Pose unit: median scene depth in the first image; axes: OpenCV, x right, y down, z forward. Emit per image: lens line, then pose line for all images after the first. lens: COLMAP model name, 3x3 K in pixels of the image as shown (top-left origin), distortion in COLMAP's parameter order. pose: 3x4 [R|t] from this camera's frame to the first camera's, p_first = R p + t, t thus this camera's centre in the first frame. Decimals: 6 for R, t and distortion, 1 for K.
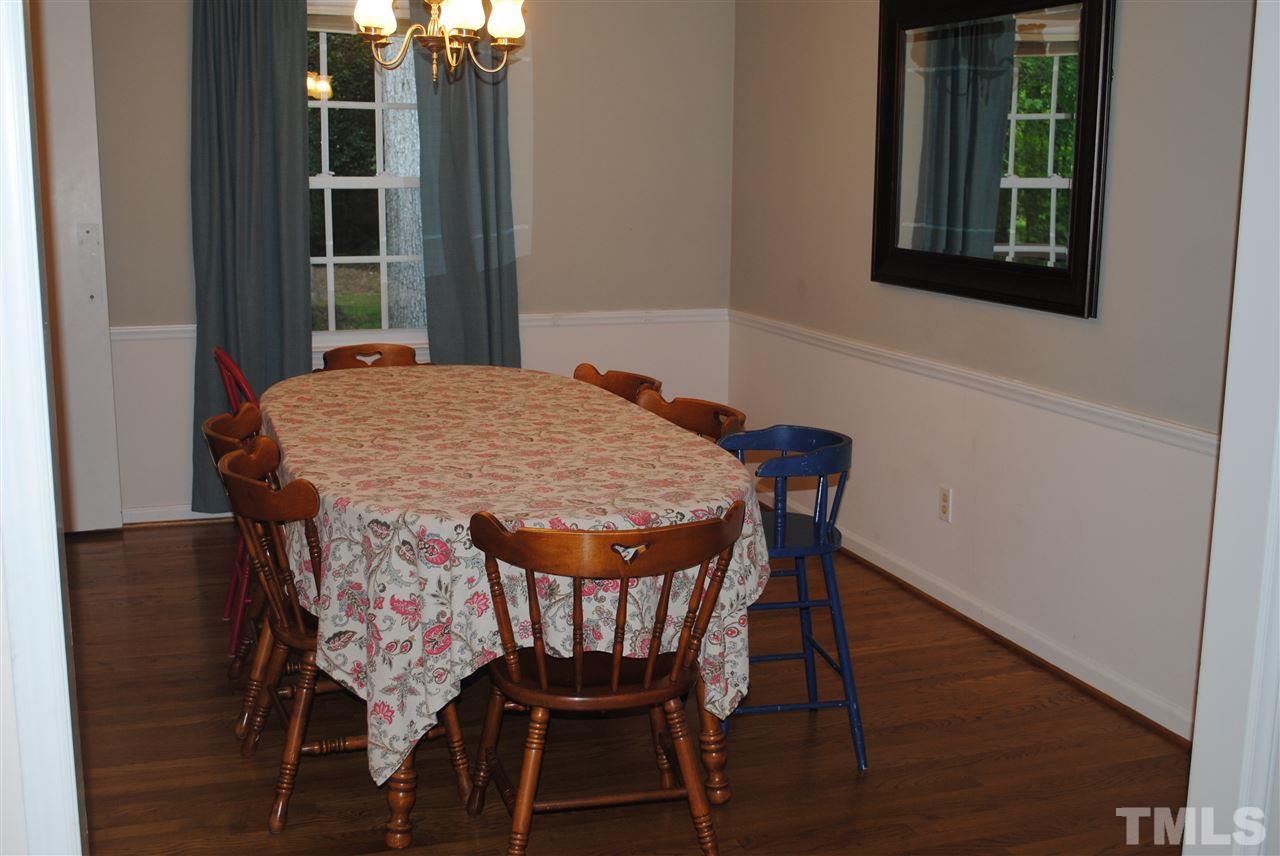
lens RADIAL K [[1428.6, 0, 640.0], [0, 1428.6, 428.0], [0, 0, 1]] dist [-0.001603, -0.000040]
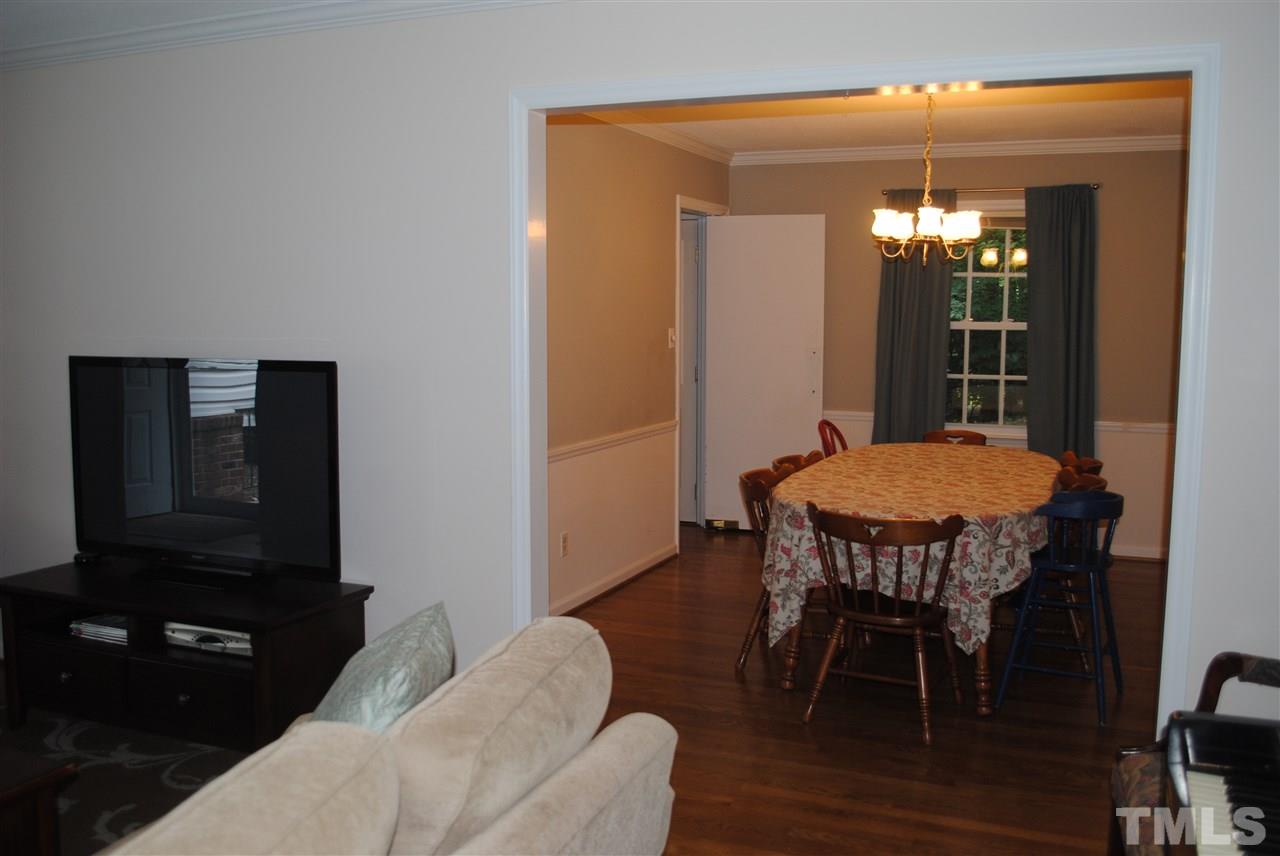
lens RADIAL K [[1158.5, 0, 640.0], [0, 1158.5, 428.0], [0, 0, 1]] dist [-0.090193, 0.015027]
pose [[0.745405, 0.066165, -0.663320, 0.665220], [-0.120556, 0.992034, -0.036522, 0.044436], [0.655620, 0.107191, 0.747444, -0.254869]]
